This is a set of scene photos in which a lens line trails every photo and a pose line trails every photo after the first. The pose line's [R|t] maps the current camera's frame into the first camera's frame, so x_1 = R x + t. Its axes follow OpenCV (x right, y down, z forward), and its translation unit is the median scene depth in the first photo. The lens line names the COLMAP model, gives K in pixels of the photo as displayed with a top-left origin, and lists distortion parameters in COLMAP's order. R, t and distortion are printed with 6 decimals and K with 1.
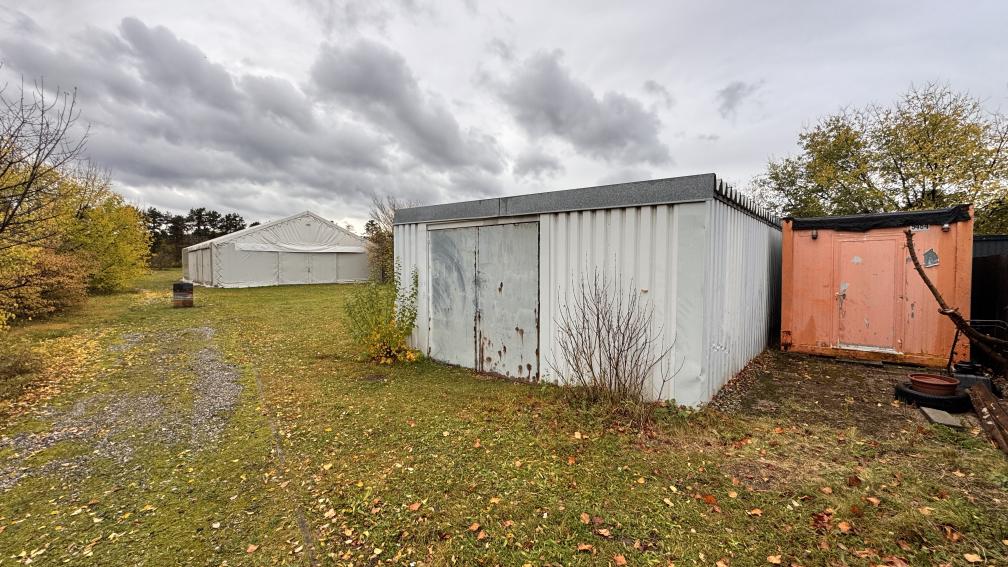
lens RADIAL K [[399.7, 0, 504.0], [0, 399.7, 283.5], [0, 0, 1]] dist [0.000475, 0.000055]
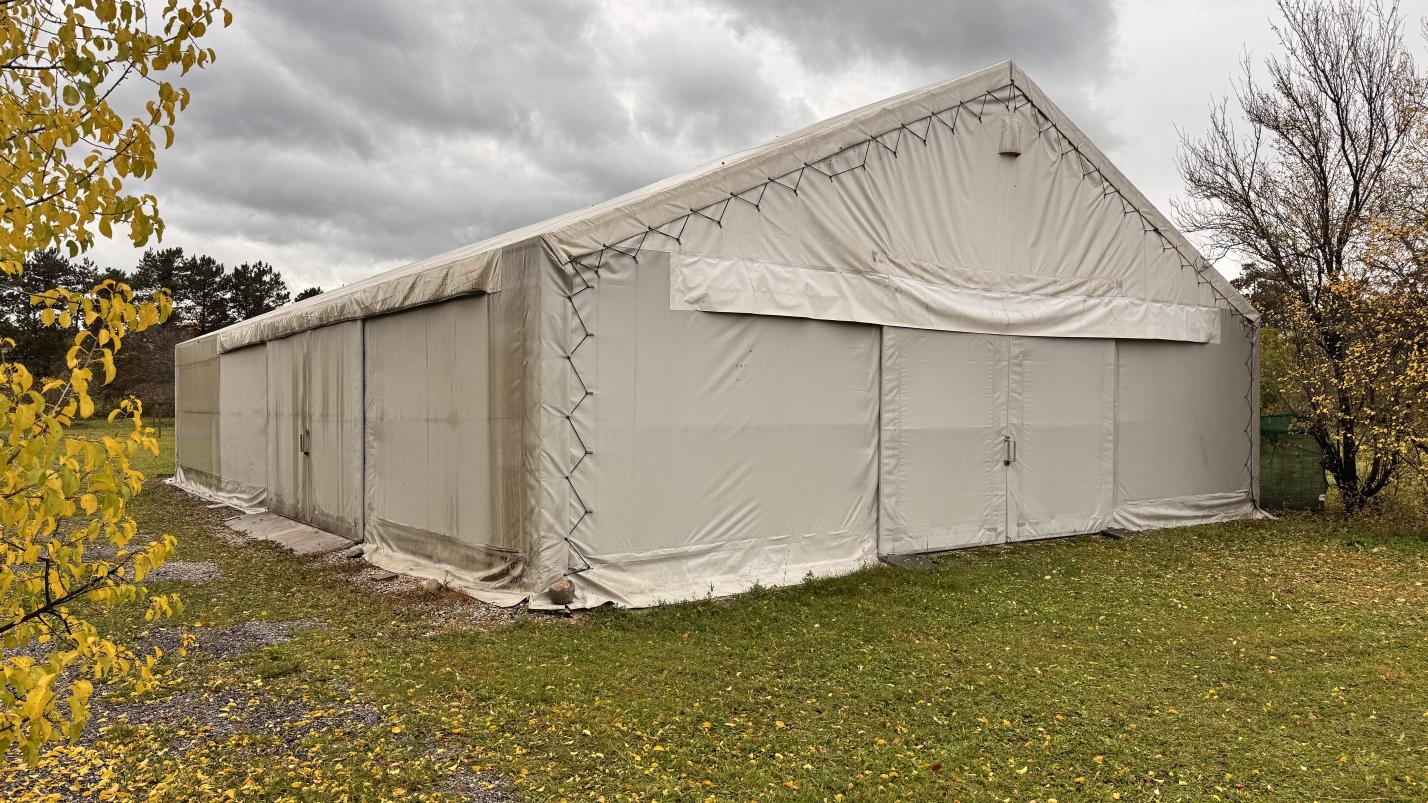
lens RADIAL K [[976.5, 0, 714.0], [0, 976.5, 401.5], [0, 0, 1]] dist [0.005528, 0.003892]
pose [[0.993539, -0.003053, -0.113453, -0.191447], [-0.002706, 0.998717, -0.050572, -0.011326], [0.113462, 0.050552, 0.992255, 0.210102]]
